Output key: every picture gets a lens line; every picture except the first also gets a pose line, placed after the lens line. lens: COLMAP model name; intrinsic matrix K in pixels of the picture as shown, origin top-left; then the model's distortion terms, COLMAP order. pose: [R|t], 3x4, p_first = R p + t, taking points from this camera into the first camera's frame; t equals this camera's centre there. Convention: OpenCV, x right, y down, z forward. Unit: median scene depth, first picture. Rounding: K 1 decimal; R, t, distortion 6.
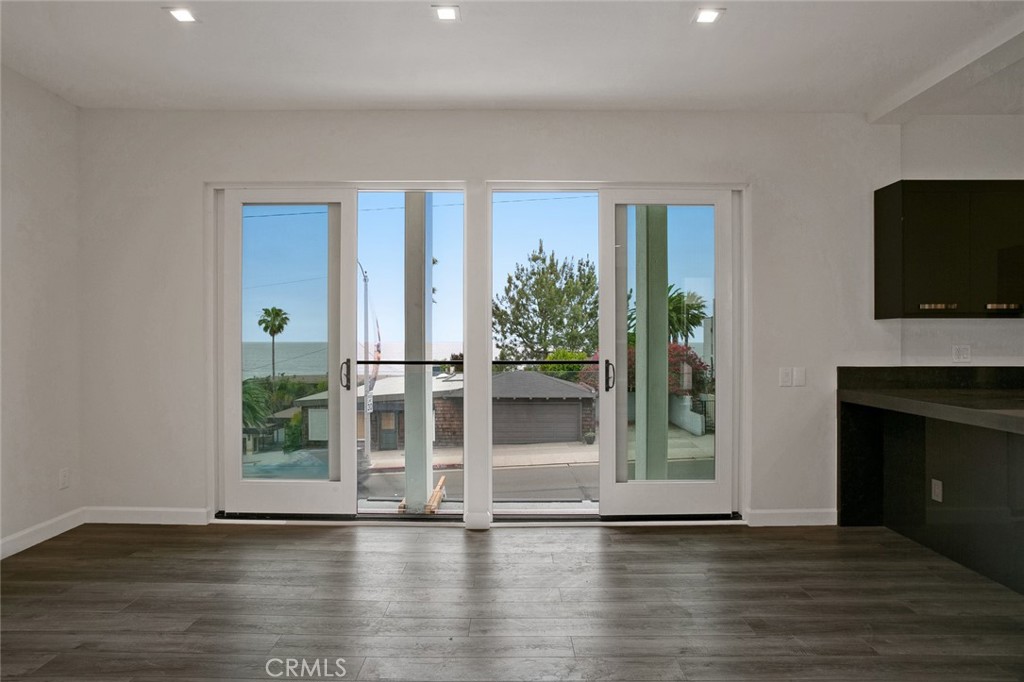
lens RADIAL K [[604.4, 0, 512.0], [0, 604.4, 341.0], [0, 0, 1]] dist [0.000279, 0.000228]
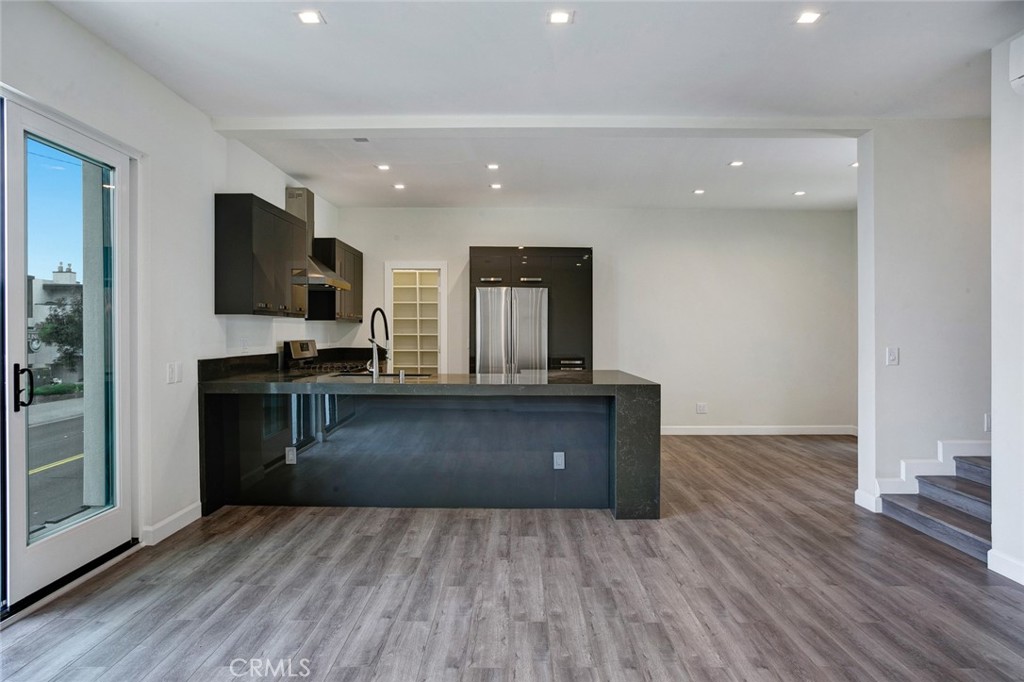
lens RADIAL K [[660.5, 0, 512.0], [0, 660.5, 341.0], [0, 0, 1]] dist [-0.000936, 0.000399]
pose [[0.012696, -0.008742, 0.999881, -0.555471], [0.000417, 0.999962, 0.008737, 0.000995], [-0.999919, 0.000306, 0.012699, 0.464414]]
